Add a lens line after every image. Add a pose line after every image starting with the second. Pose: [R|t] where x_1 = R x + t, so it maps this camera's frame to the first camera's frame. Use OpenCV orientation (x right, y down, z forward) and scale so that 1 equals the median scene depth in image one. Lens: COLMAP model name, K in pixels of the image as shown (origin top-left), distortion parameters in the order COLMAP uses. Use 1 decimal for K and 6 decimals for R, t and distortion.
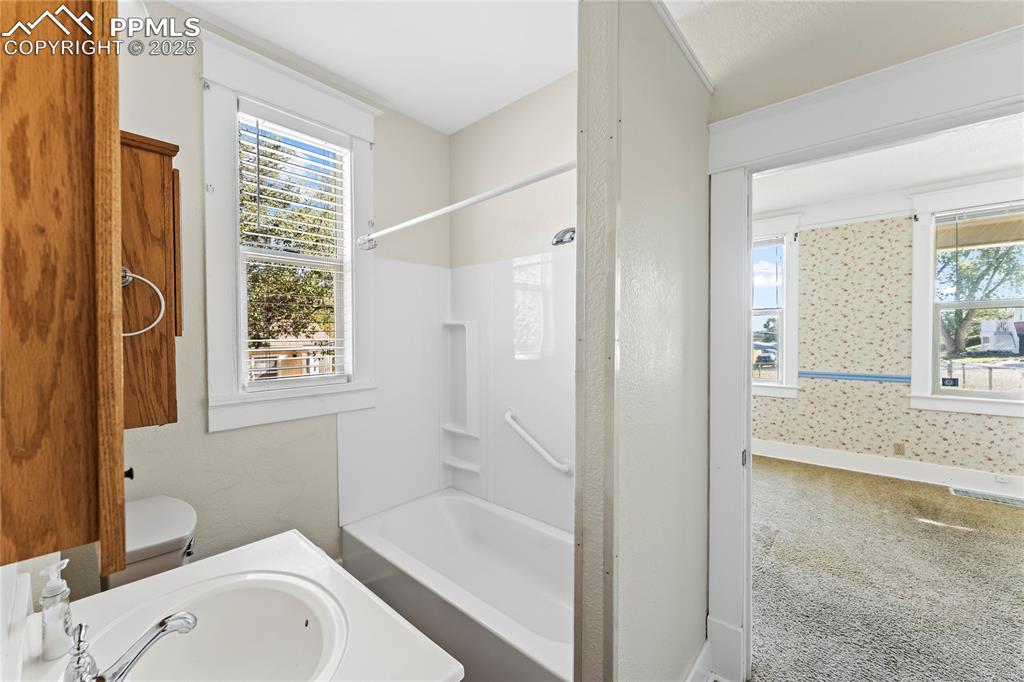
lens RADIAL K [[412.3, 0, 486.4], [0, 412.3, 340.0], [0, 0, 1]] dist [-0.000456, -0.001091]
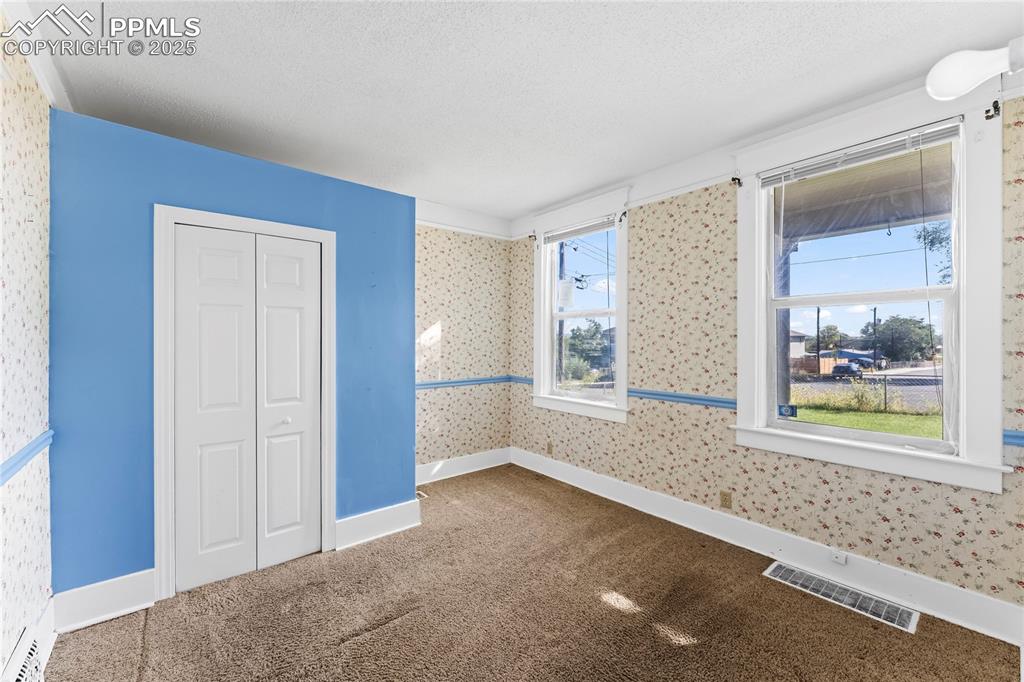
lens RADIAL K [[412.3, 0, 509.3], [0, 412.3, 338.3], [0, 0, 1]] dist [-0.000456, -0.001091]
pose [[0.988365, 0.007527, -0.151914, 0.723376], [-0.009583, 0.999872, -0.012807, -0.007642], [0.151798, 0.014114, 0.988311, 0.214526]]
